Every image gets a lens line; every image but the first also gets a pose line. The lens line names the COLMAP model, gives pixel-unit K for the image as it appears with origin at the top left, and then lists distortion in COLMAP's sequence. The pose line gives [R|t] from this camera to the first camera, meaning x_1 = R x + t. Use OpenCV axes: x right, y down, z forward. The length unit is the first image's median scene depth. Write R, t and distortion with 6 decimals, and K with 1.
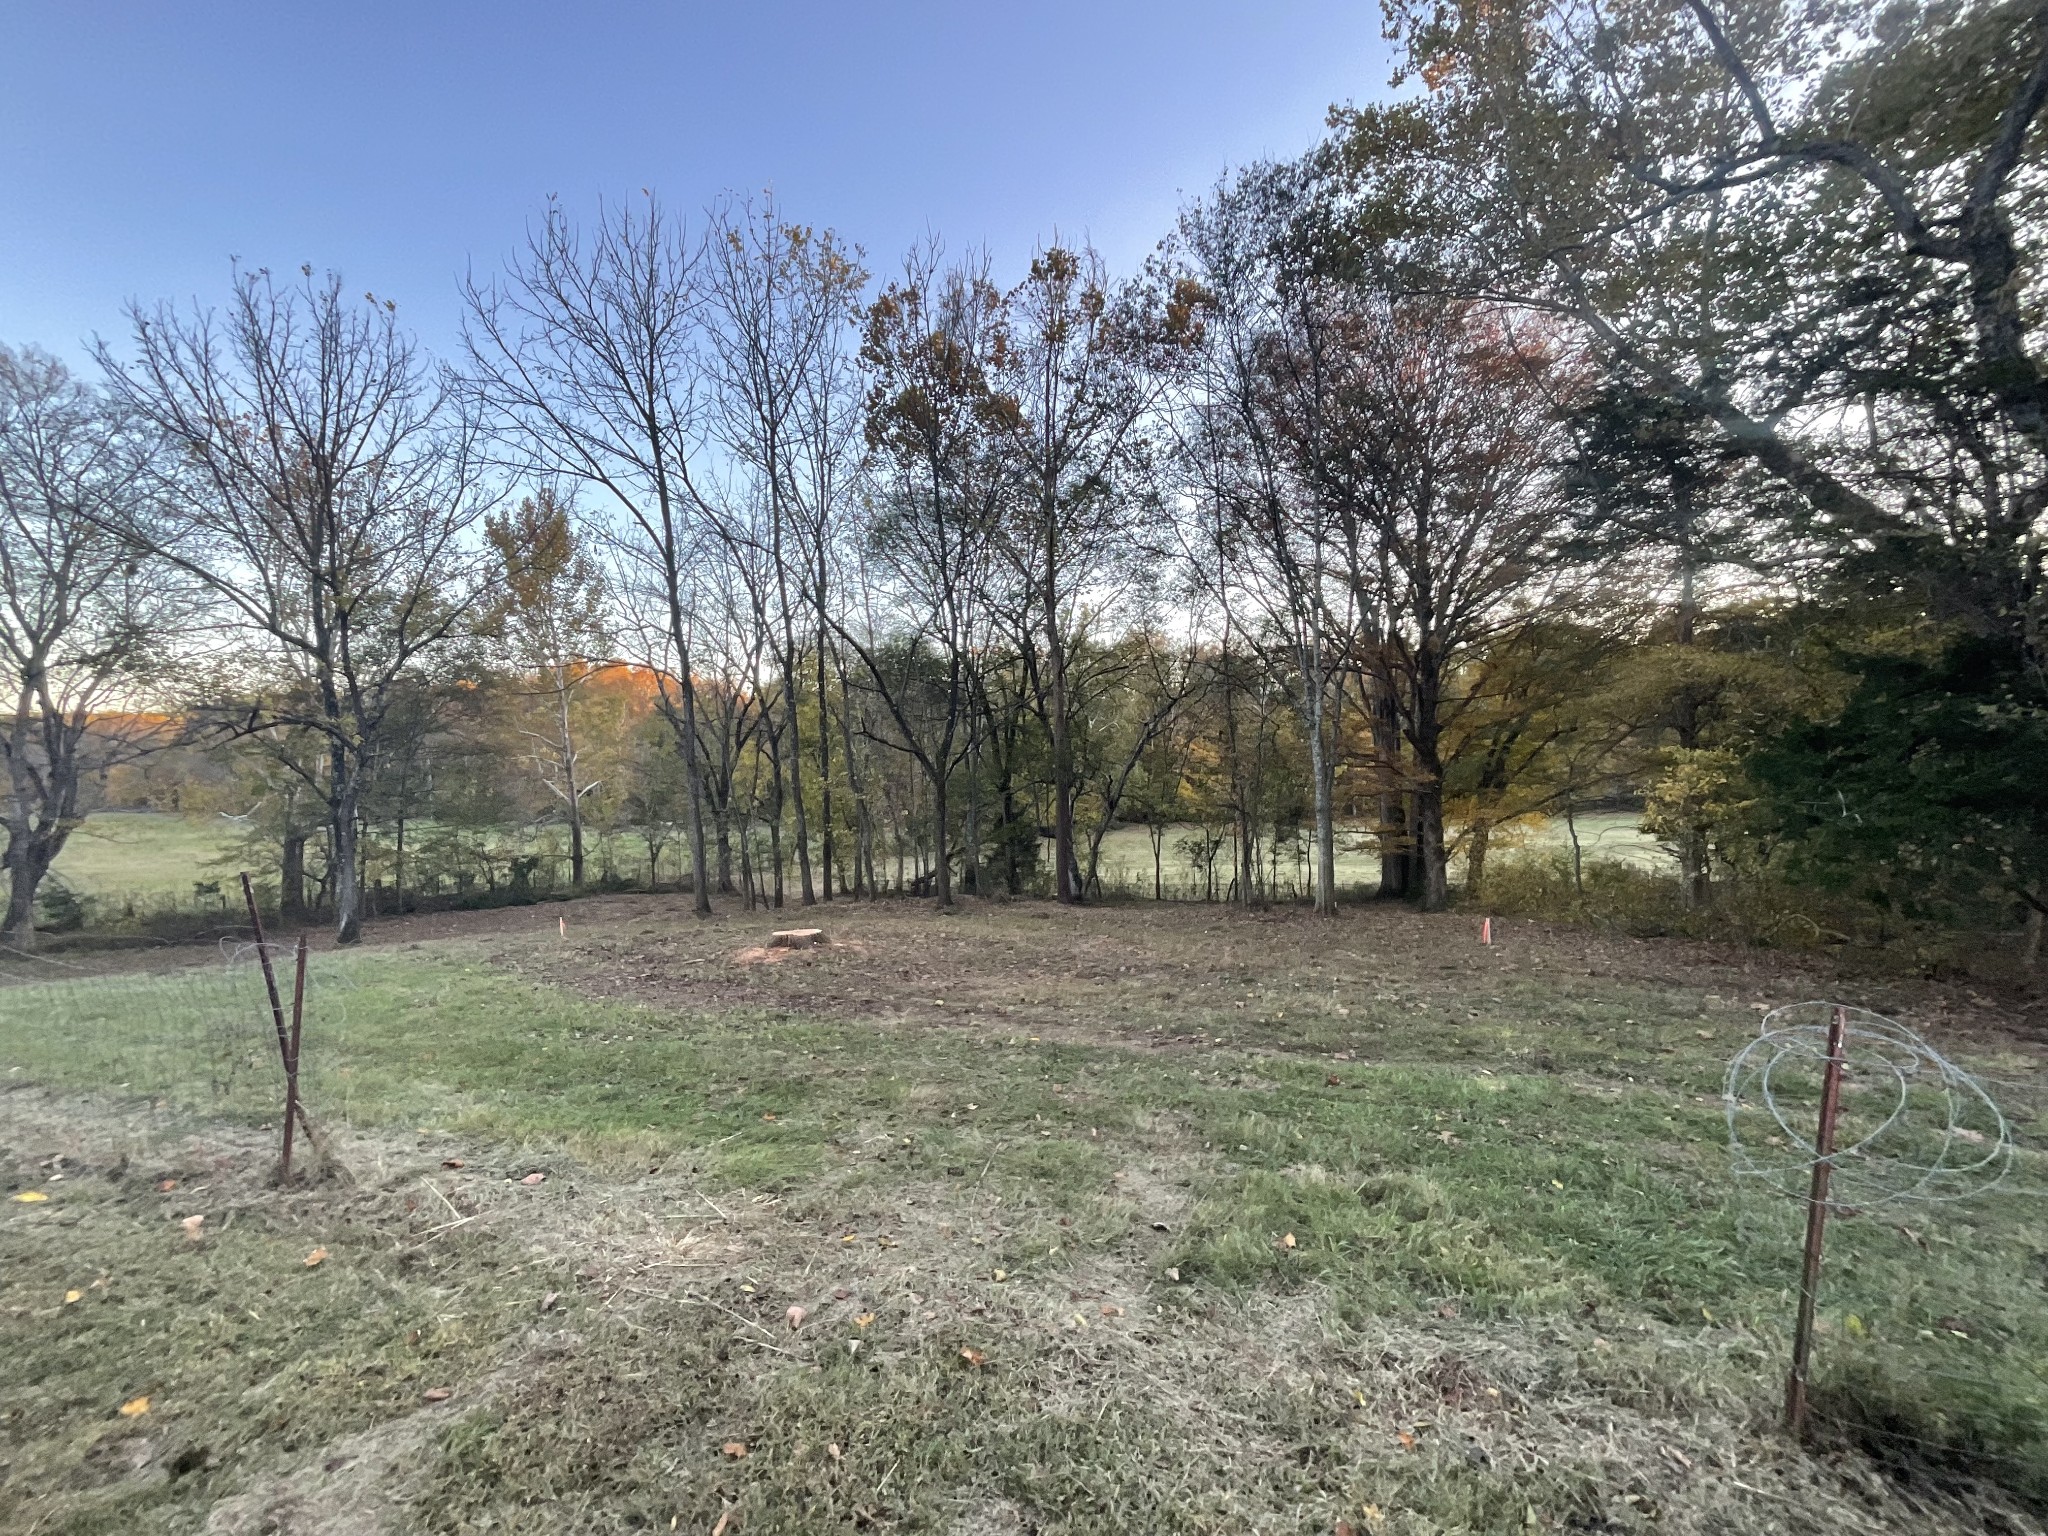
lens RADIAL K [[822.3, 0, 1009.9], [0, 822.3, 769.4], [0, 0, 1]] dist [0.005888, -0.000703]
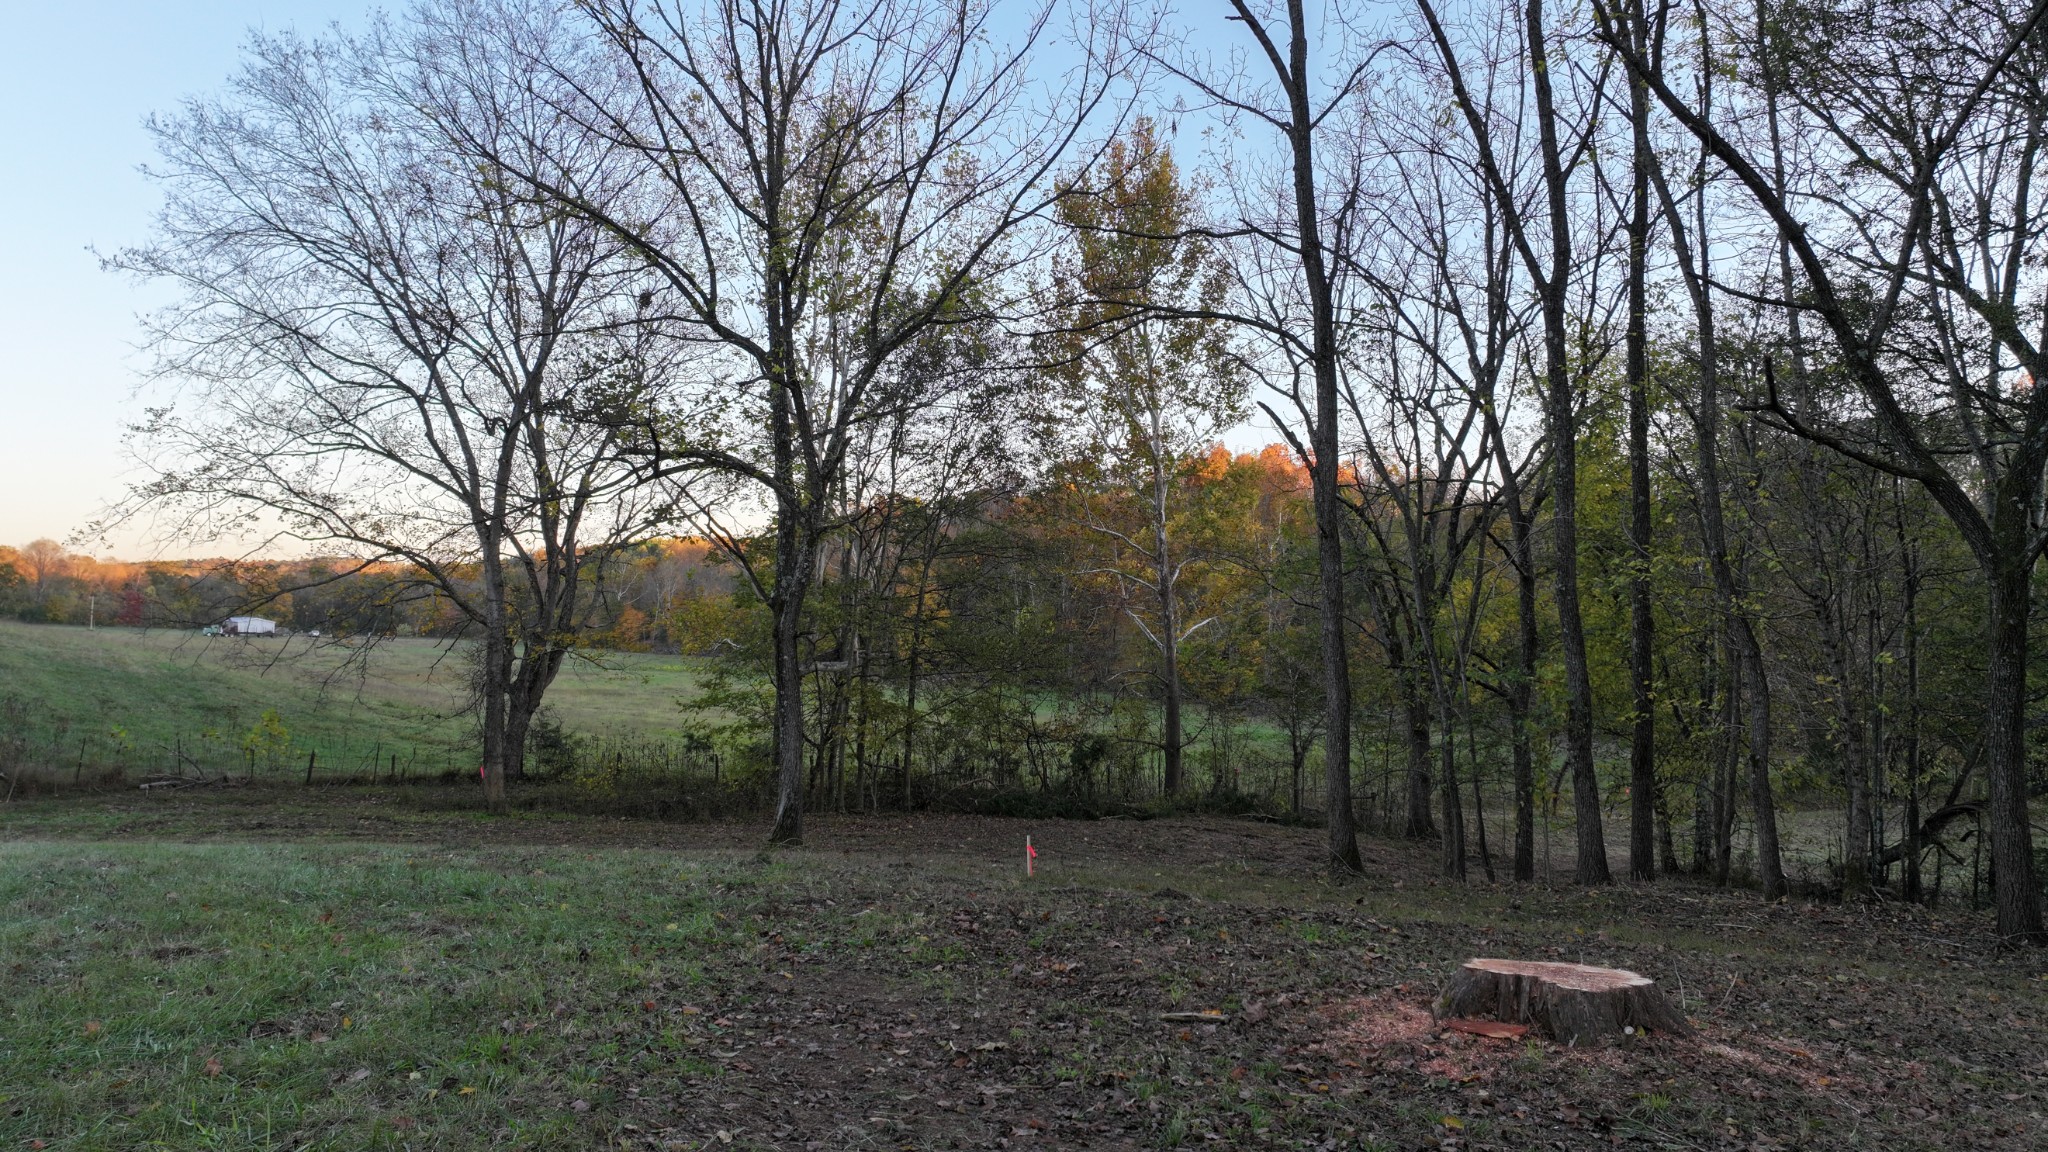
lens RADIAL K [[1431.3, 0, 1035.9], [0, 1431.3, 571.0], [0, 0, 1]] dist [0.007405, 0.006930]
pose [[0.818704, 0.010005, -0.574129, -0.036058], [-0.036291, 0.998751, -0.034346, 0.024828], [0.573068, 0.048955, 0.818044, 0.142086]]
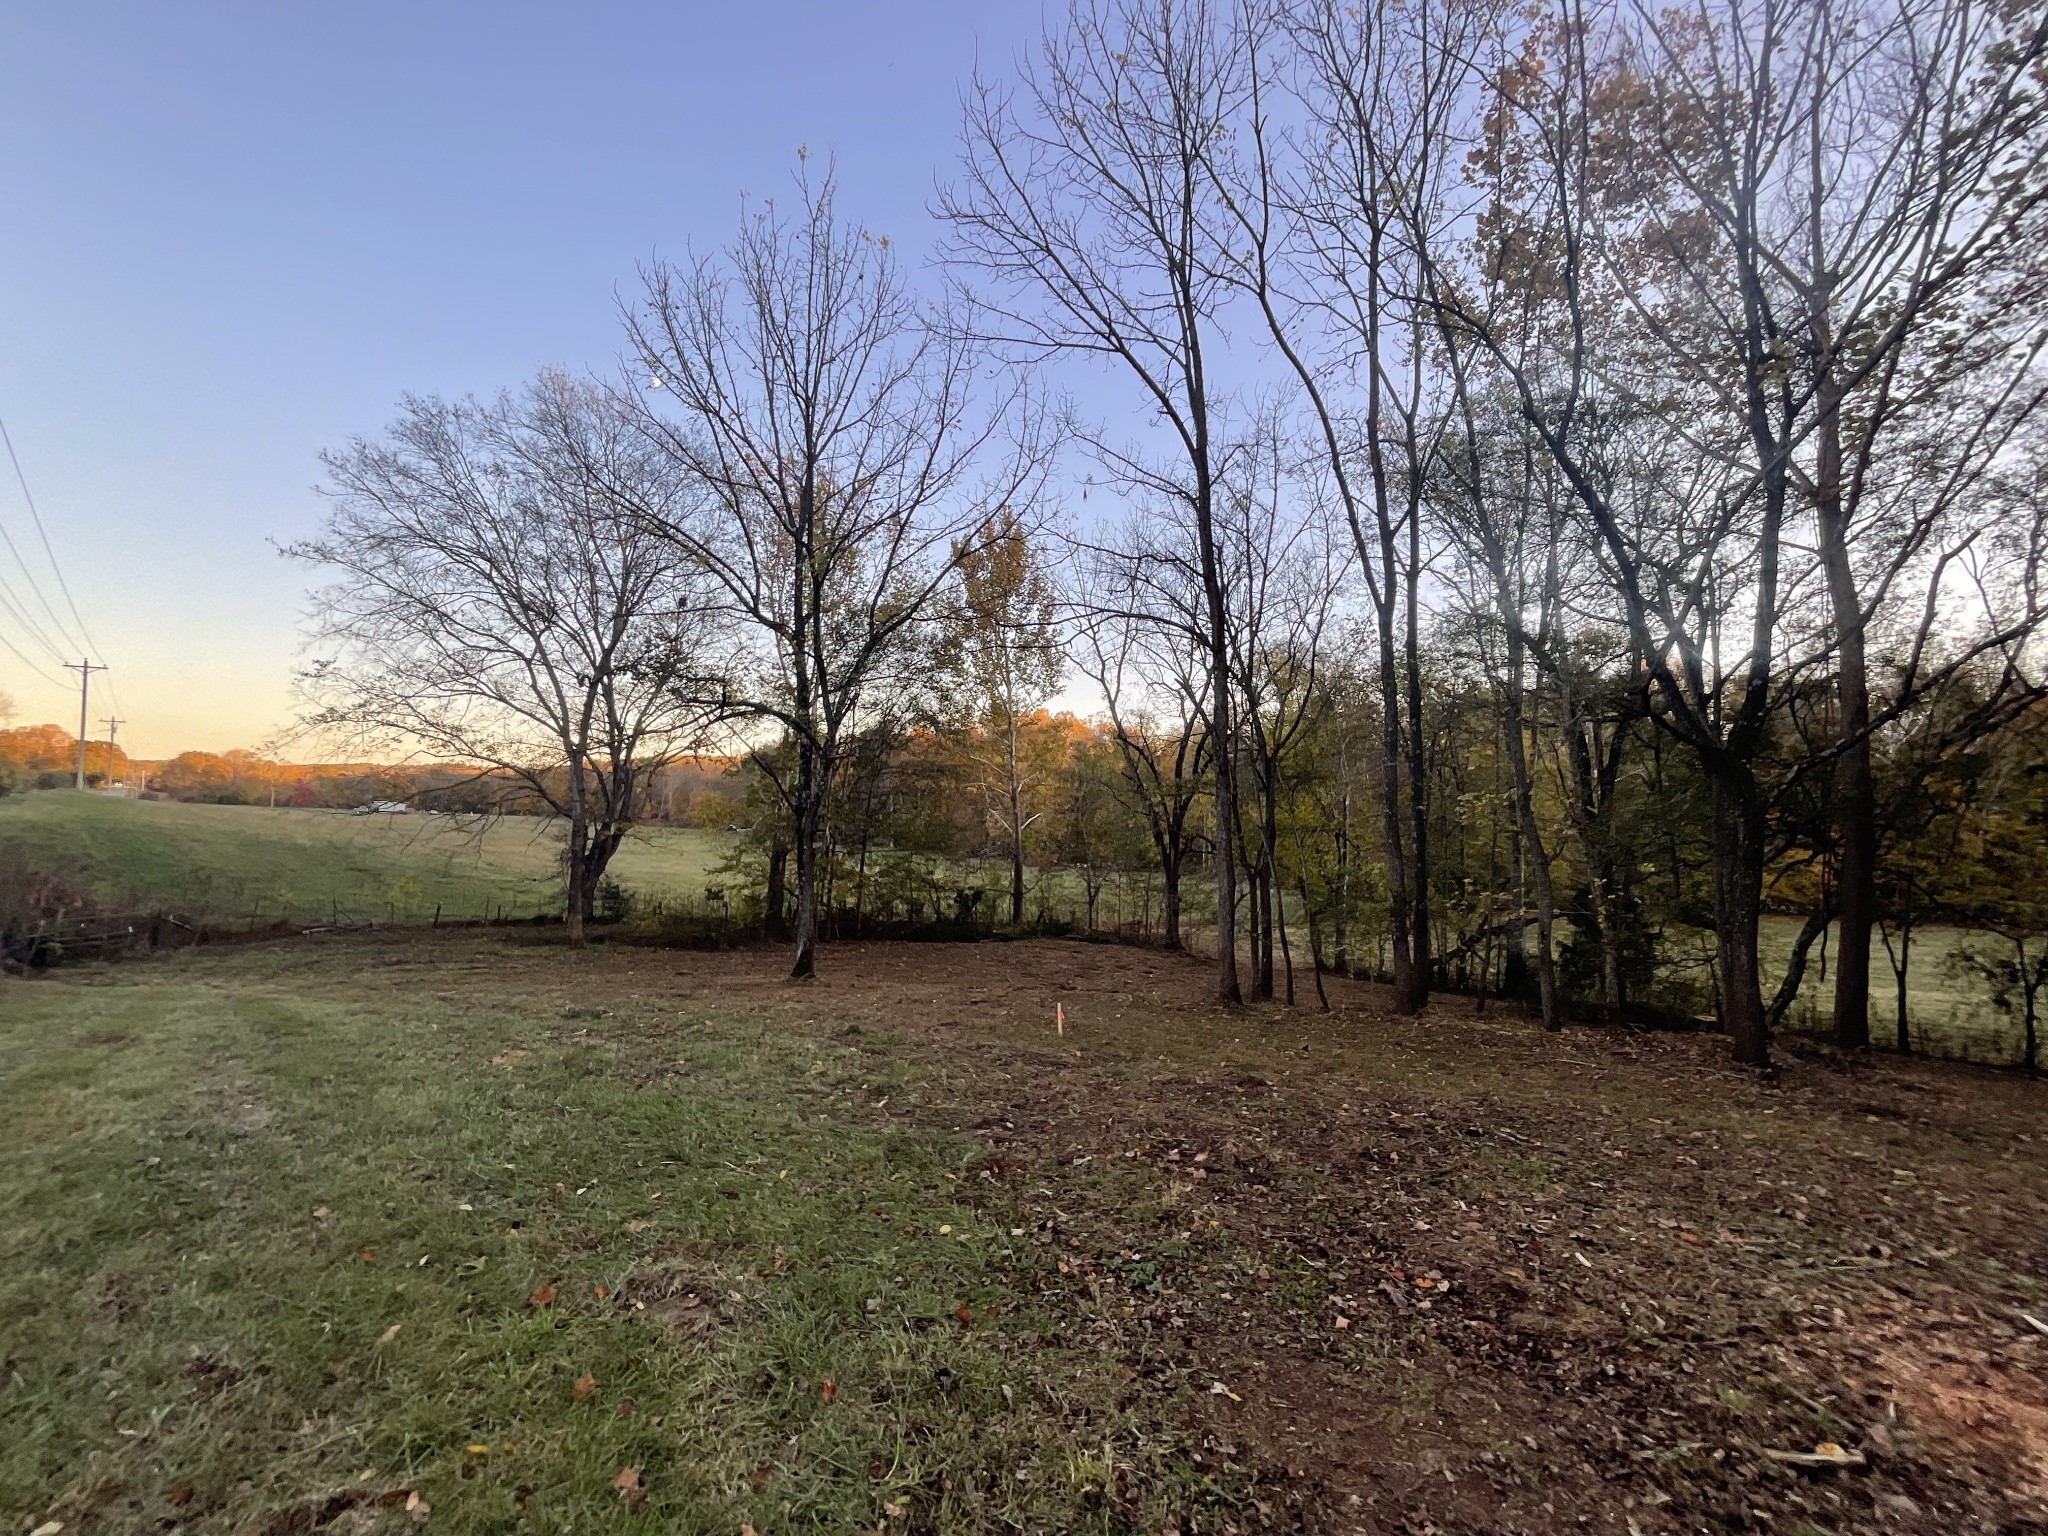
lens RADIAL K [[822.3, 0, 1021.5], [0, 822.3, 770.4], [0, 0, 1]] dist [0.005888, -0.000703]
pose [[0.896361, 0.017625, -0.442975, -0.127572], [-0.045296, 0.997621, -0.051964, 0.018140], [0.441006, 0.066643, 0.895027, 0.183592]]
